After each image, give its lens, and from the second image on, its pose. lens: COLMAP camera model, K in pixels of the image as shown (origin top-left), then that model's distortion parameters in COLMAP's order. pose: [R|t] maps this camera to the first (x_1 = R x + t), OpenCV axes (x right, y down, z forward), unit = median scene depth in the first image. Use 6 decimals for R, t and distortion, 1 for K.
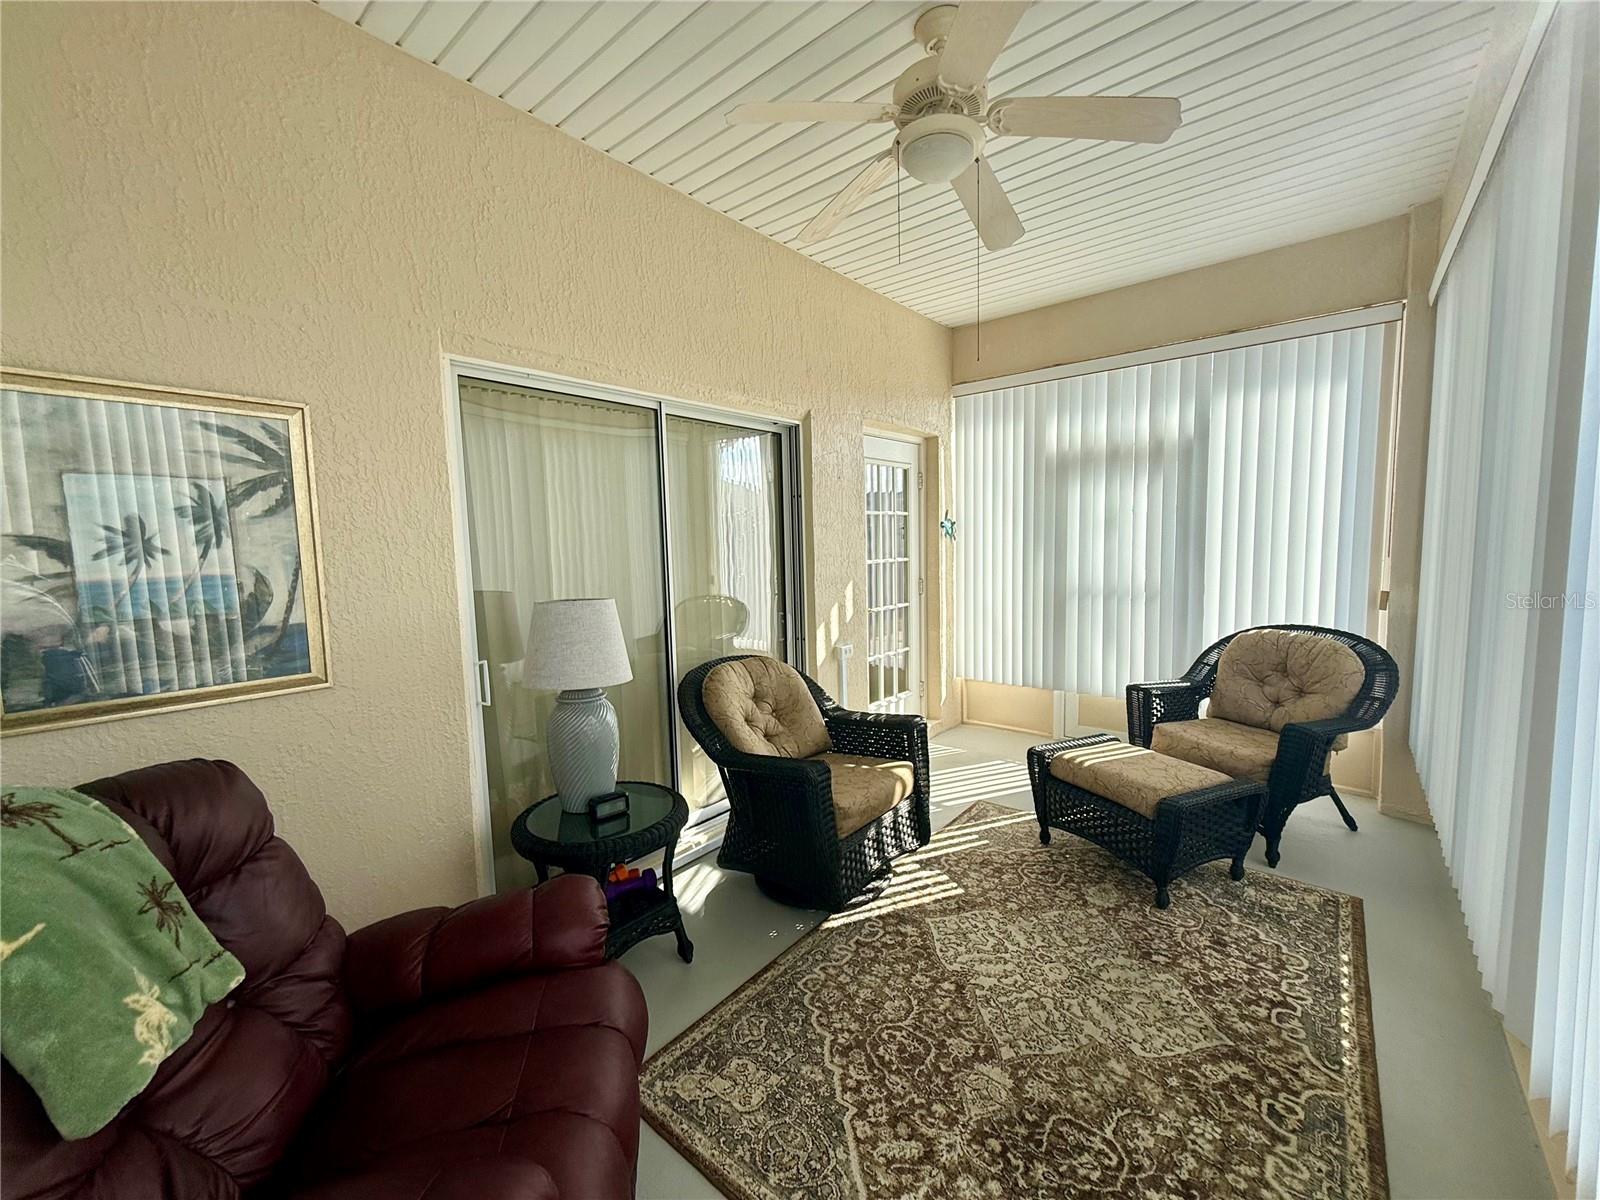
lens RADIAL K [[640.2, 0, 801.0], [0, 640.2, 599.5], [0, 0, 1]] dist [0.000367, 0.000044]
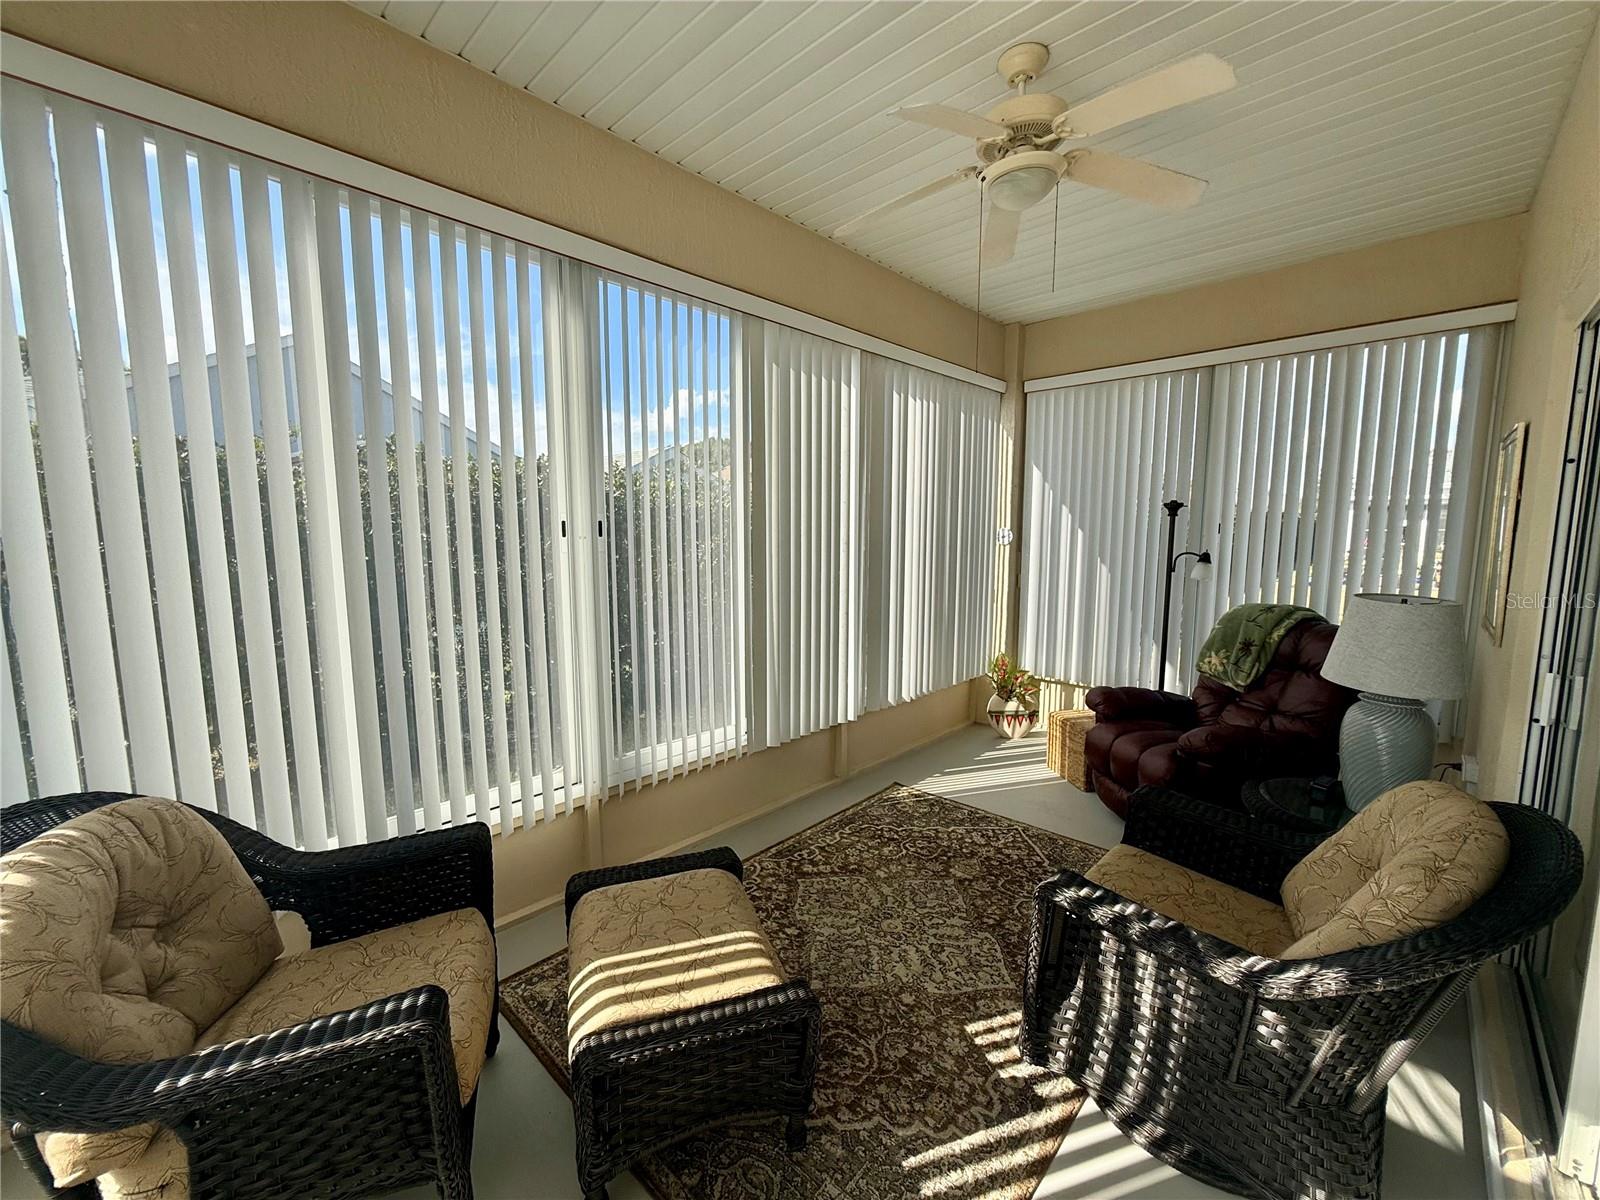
lens RADIAL K [[640.2, 0, 796.7], [0, 640.2, 600.3], [0, 0, 1]] dist [0.000367, 0.000044]
pose [[-0.997116, 0.016734, 0.074025, 0.438063], [0.031740, 0.977940, 0.206460, -0.209072], [-0.068937, 0.208214, -0.975651, 1.851302]]
